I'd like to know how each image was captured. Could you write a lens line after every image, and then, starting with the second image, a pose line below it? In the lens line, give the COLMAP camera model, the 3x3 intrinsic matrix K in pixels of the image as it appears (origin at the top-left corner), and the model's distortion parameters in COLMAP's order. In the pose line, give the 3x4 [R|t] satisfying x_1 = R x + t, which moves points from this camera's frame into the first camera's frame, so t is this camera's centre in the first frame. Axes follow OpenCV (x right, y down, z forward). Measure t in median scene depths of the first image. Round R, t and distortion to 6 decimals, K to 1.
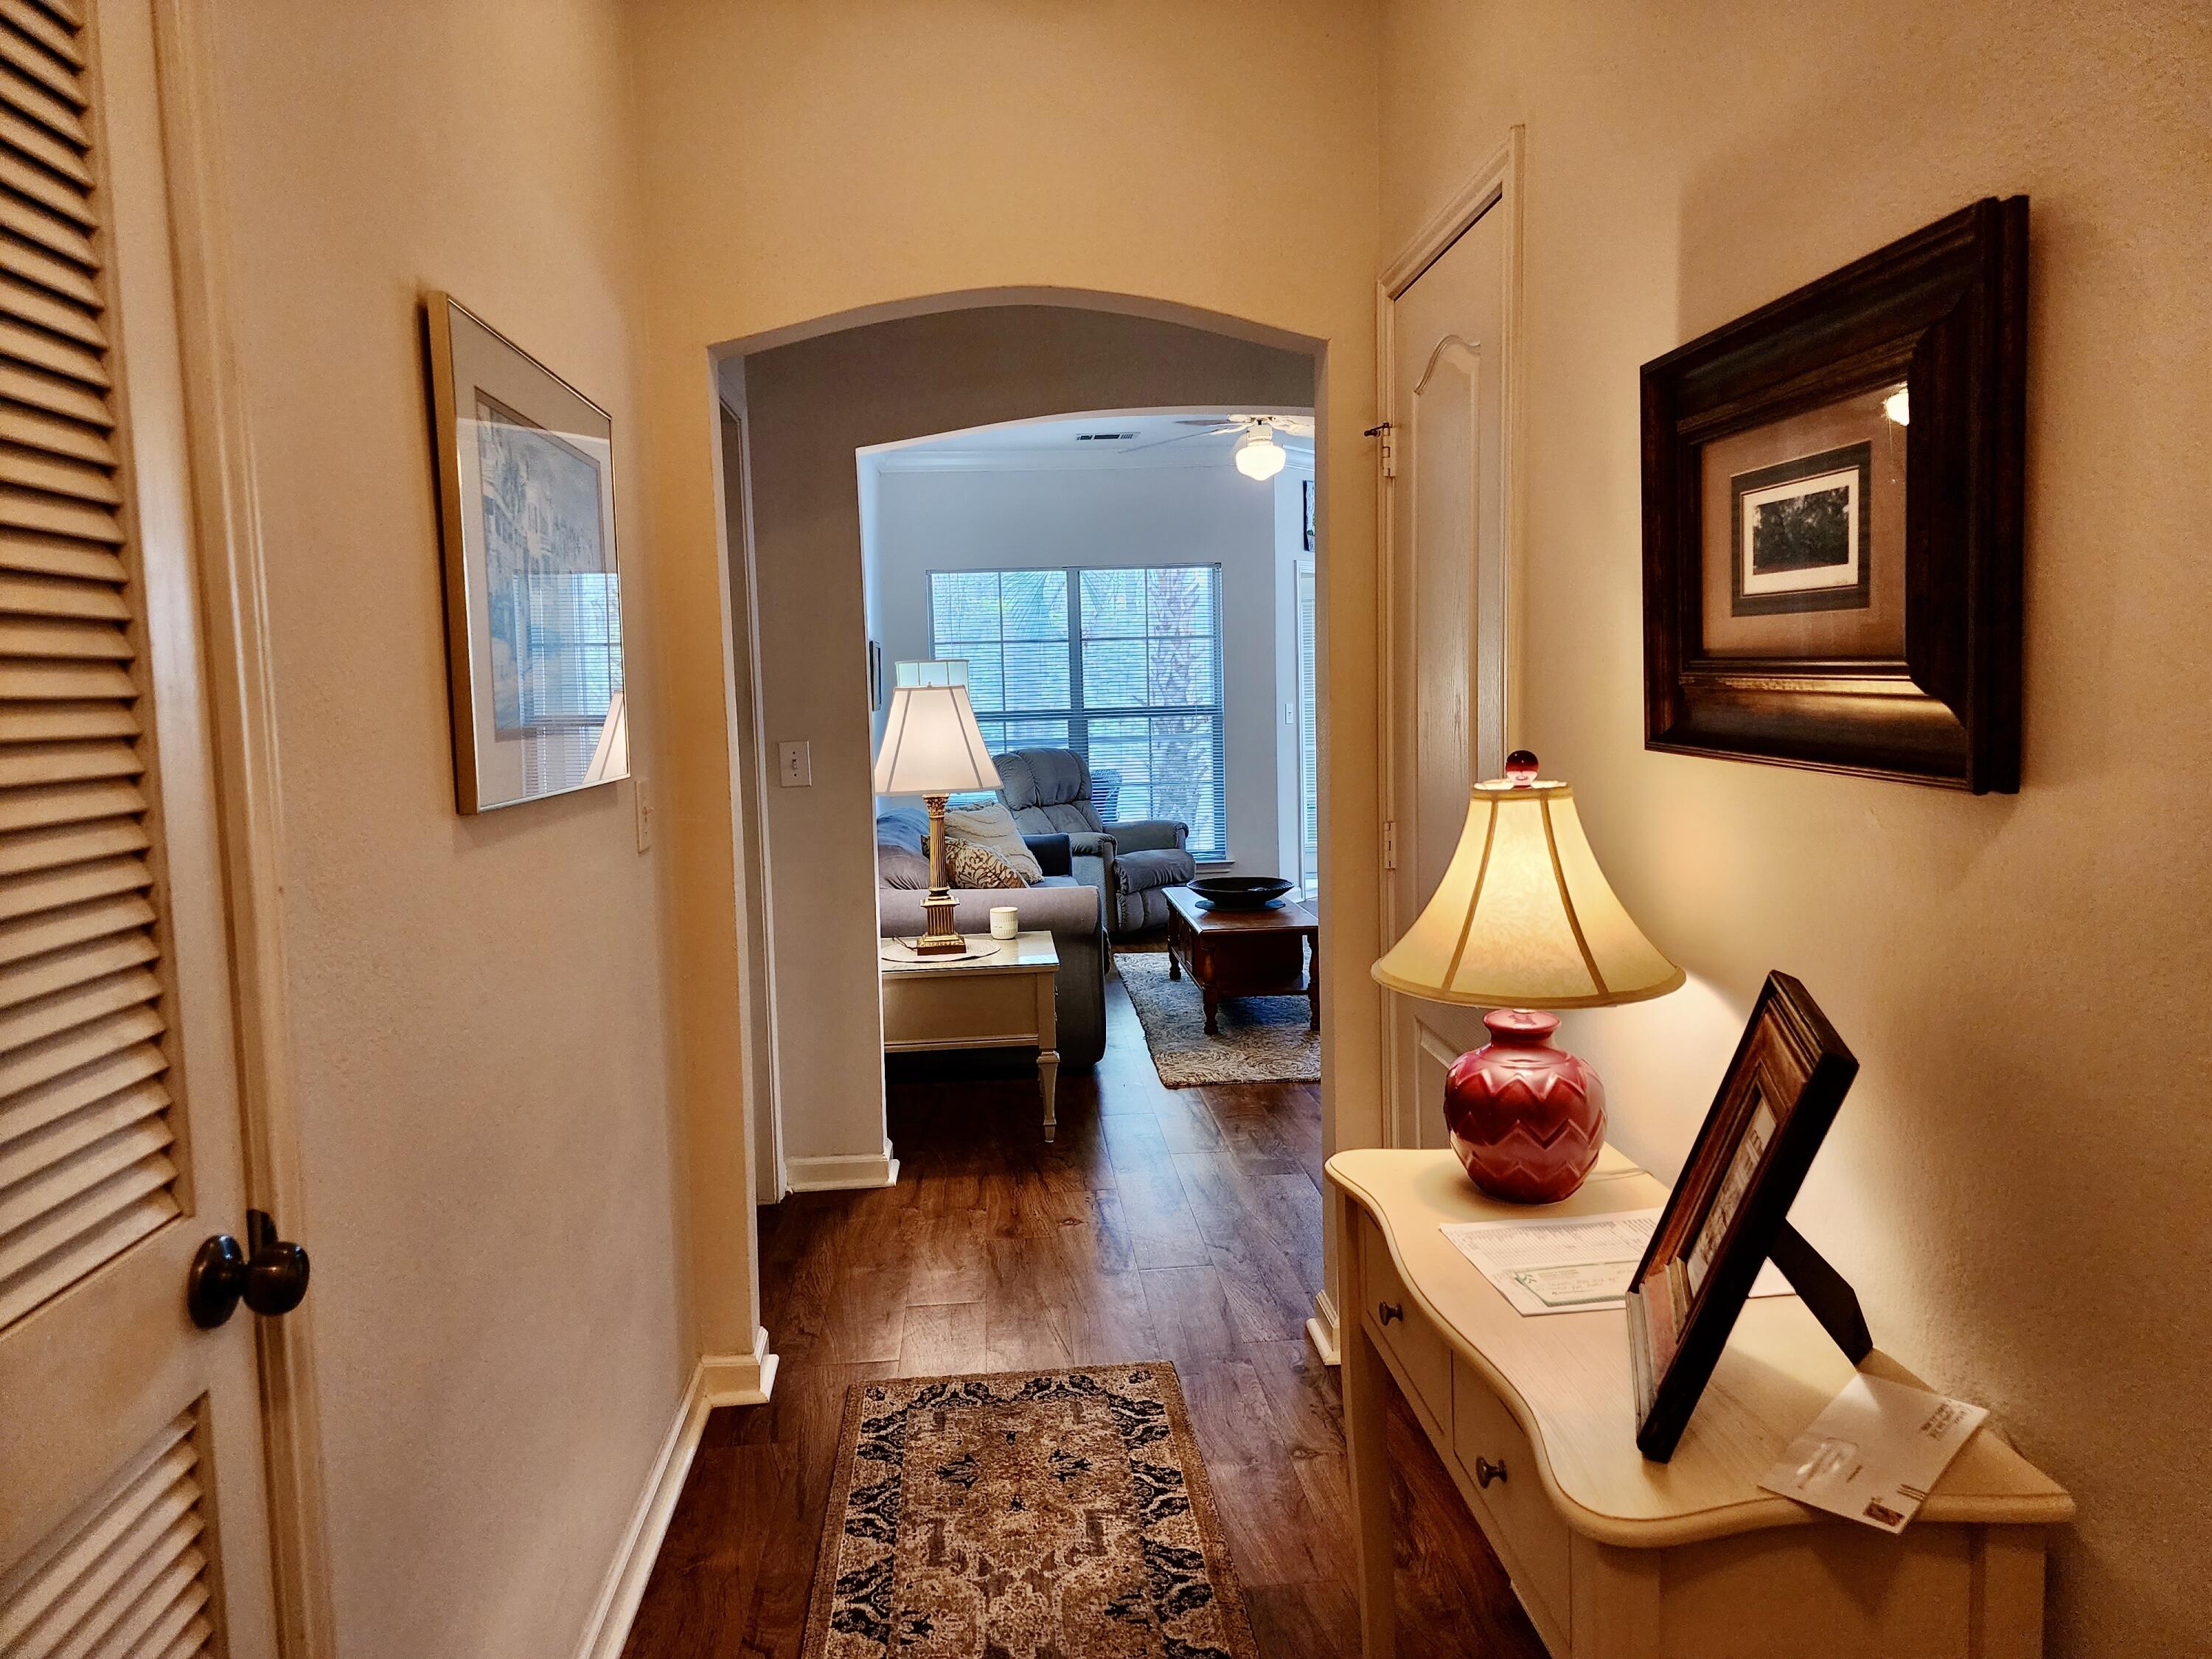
lens RADIAL K [[1486.0, 0, 1105.7], [0, 1486.0, 823.1], [0, 0, 1]] dist [0.000866, 0.000016]
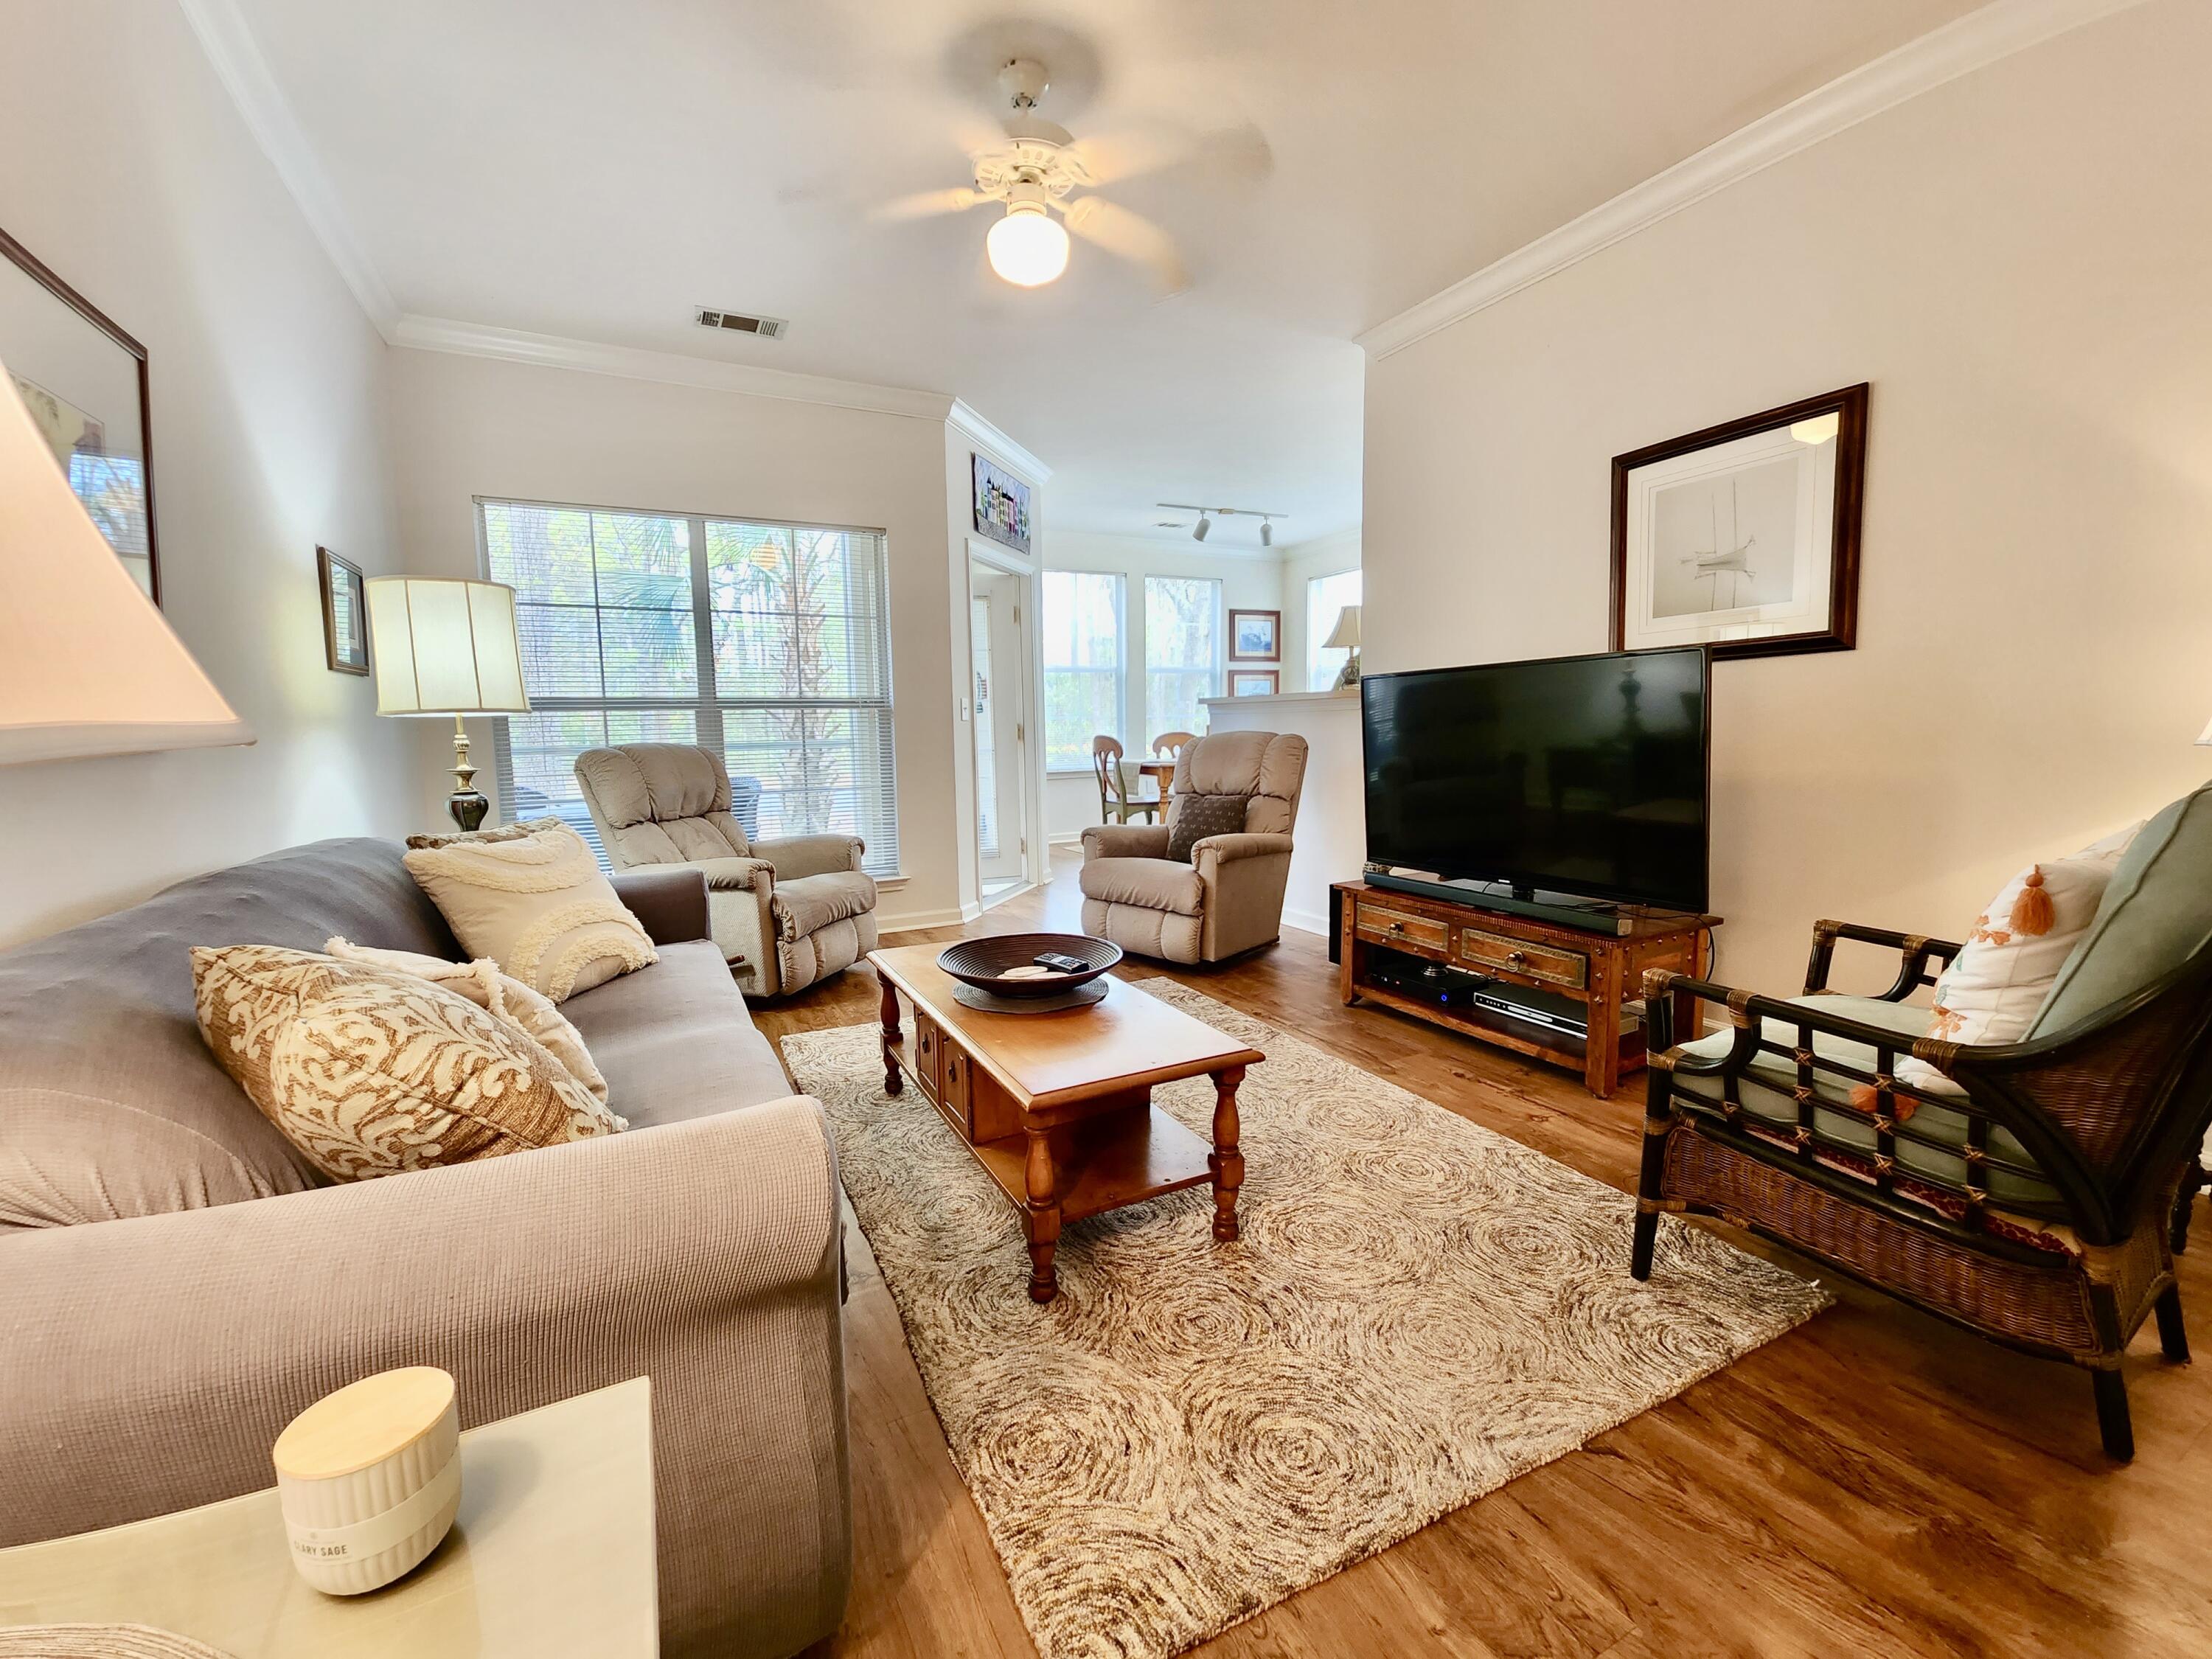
lens RADIAL K [[912.2, 0, 1101.1], [0, 912.2, 833.4], [0, 0, 1]] dist [-0.003017, -0.001469]
pose [[0.923714, -0.029911, 0.381914, -0.014176], [0.023332, 0.999489, 0.021847, -0.010360], [-0.382372, -0.011270, 0.923940, 0.509572]]
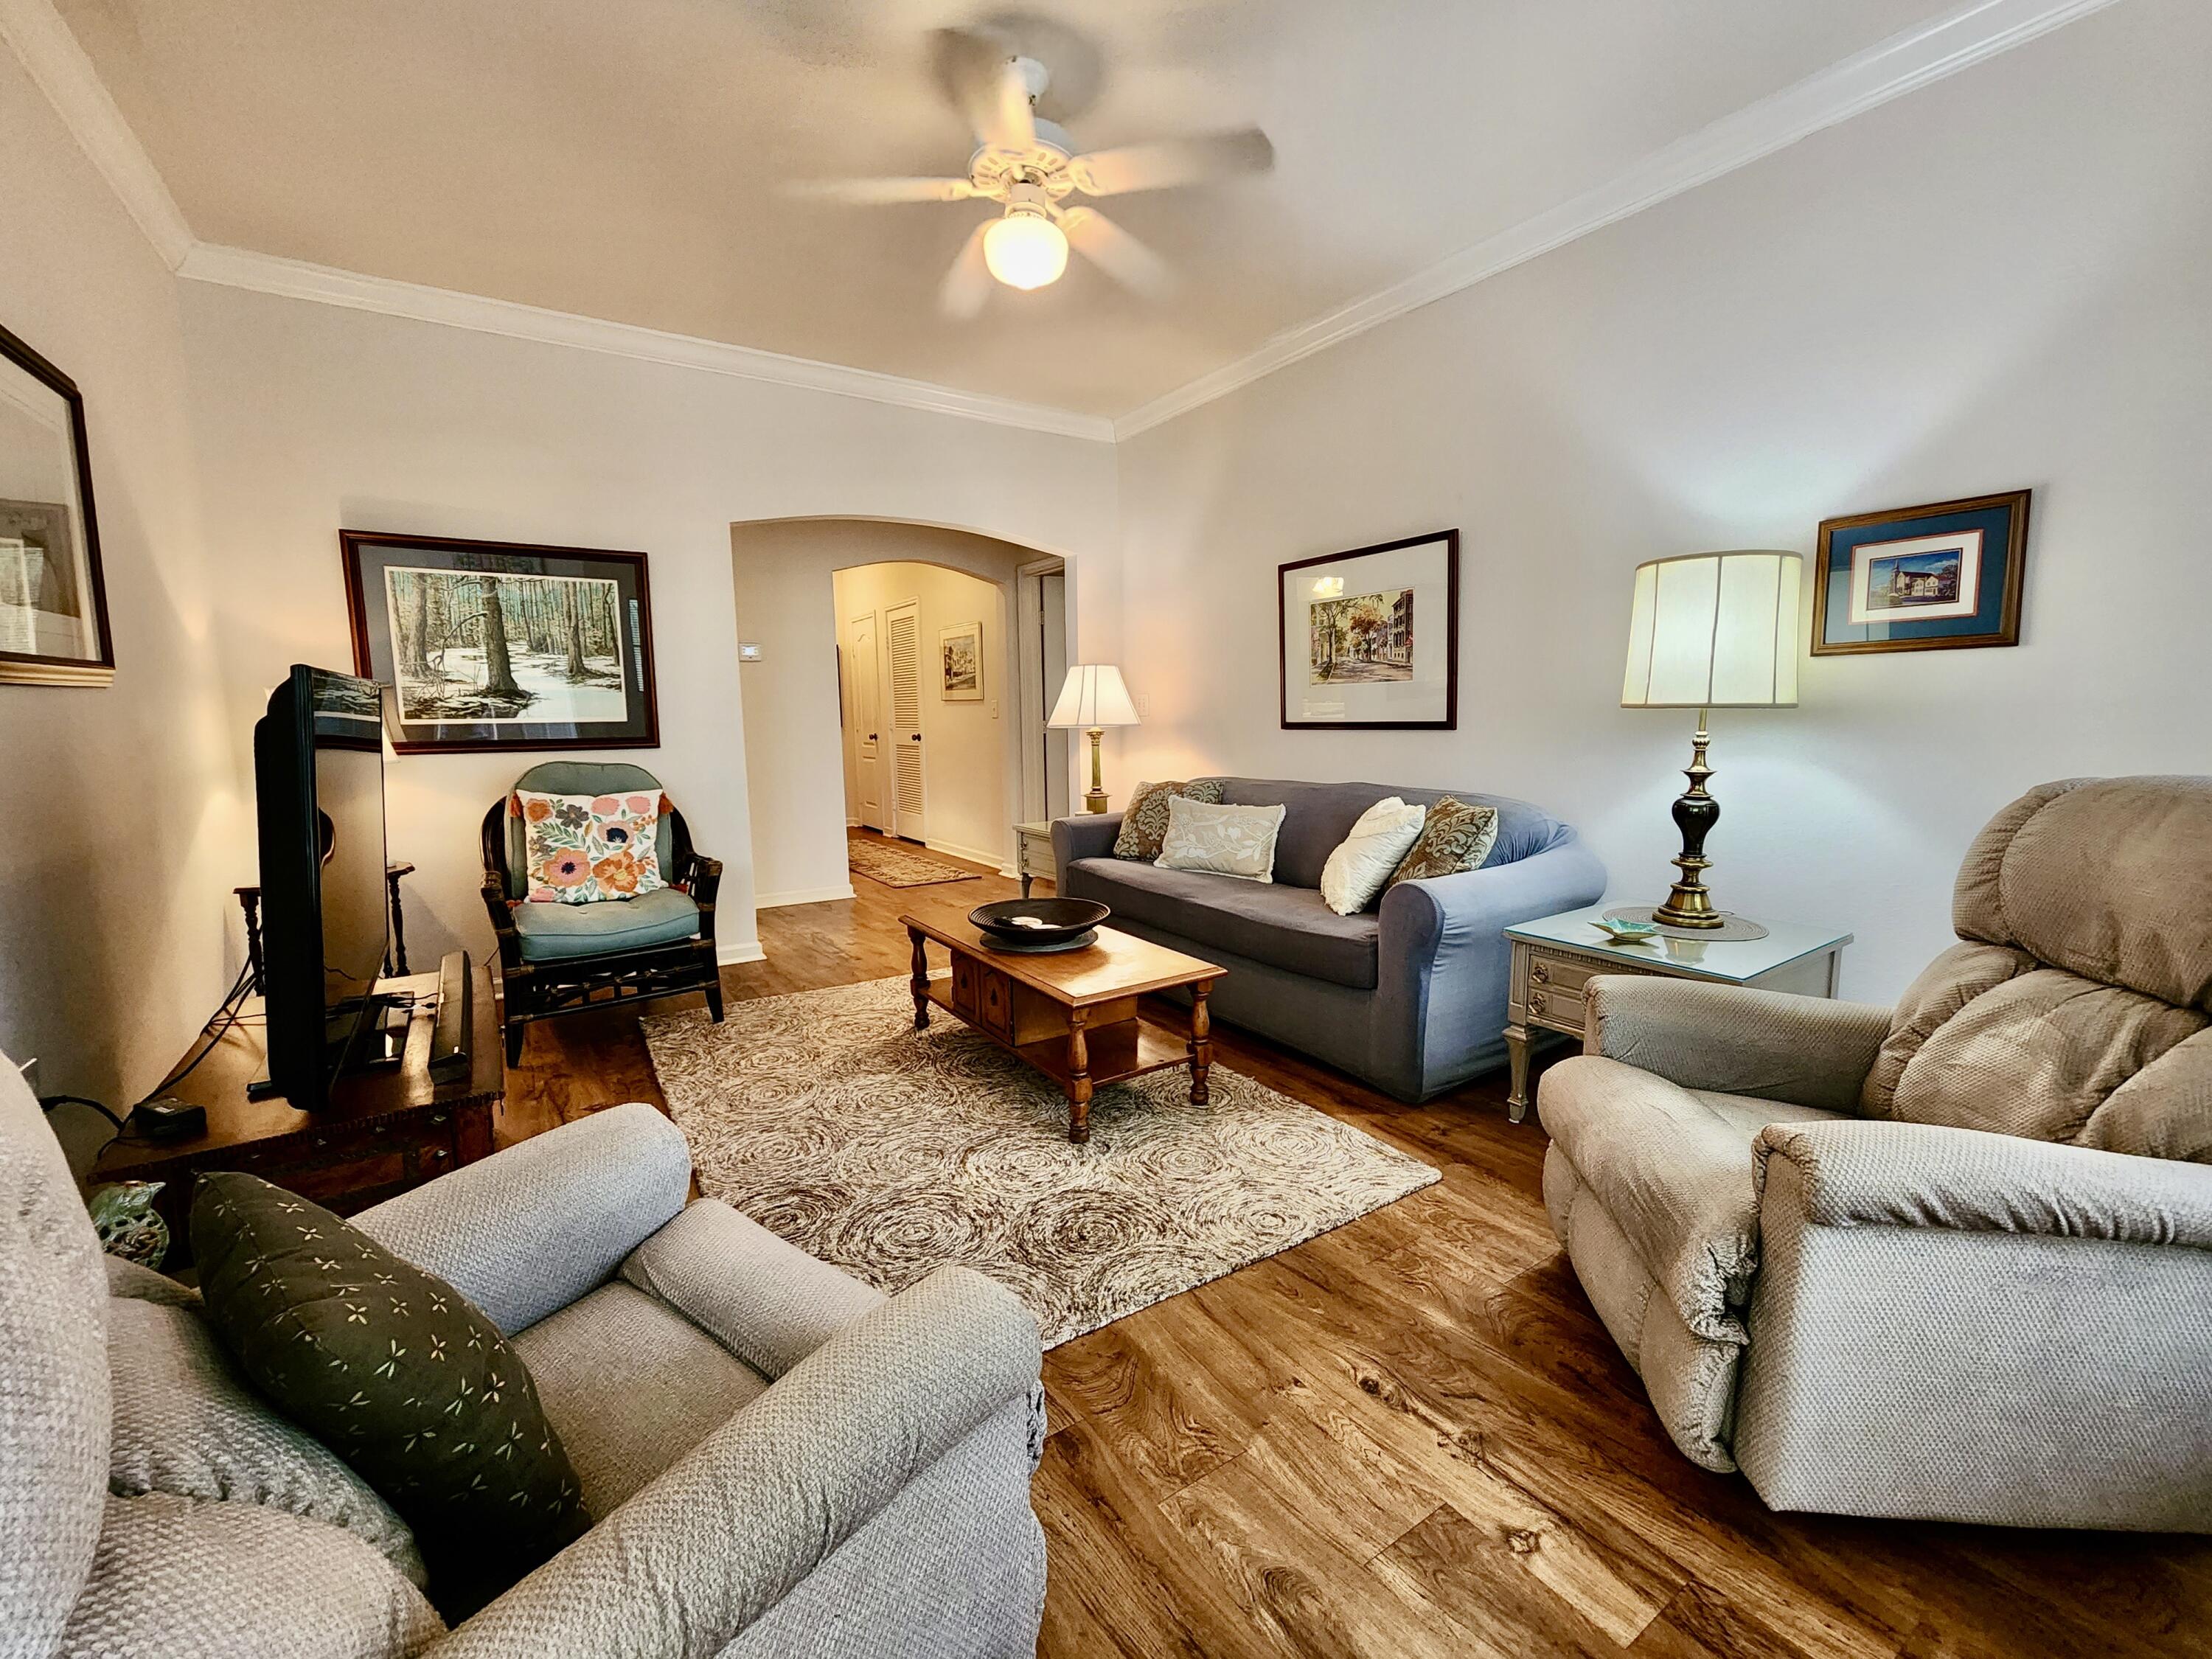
lens RADIAL K [[912.2, 0, 1105.7], [0, 912.2, 819.2], [0, 0, 1]] dist [-0.003017, -0.001469]
pose [[-0.874114, 0.099435, -0.475435, 0.199246], [-0.005228, 0.976838, 0.213915, -0.076065], [0.485694, 0.189471, -0.853348, 1.044592]]
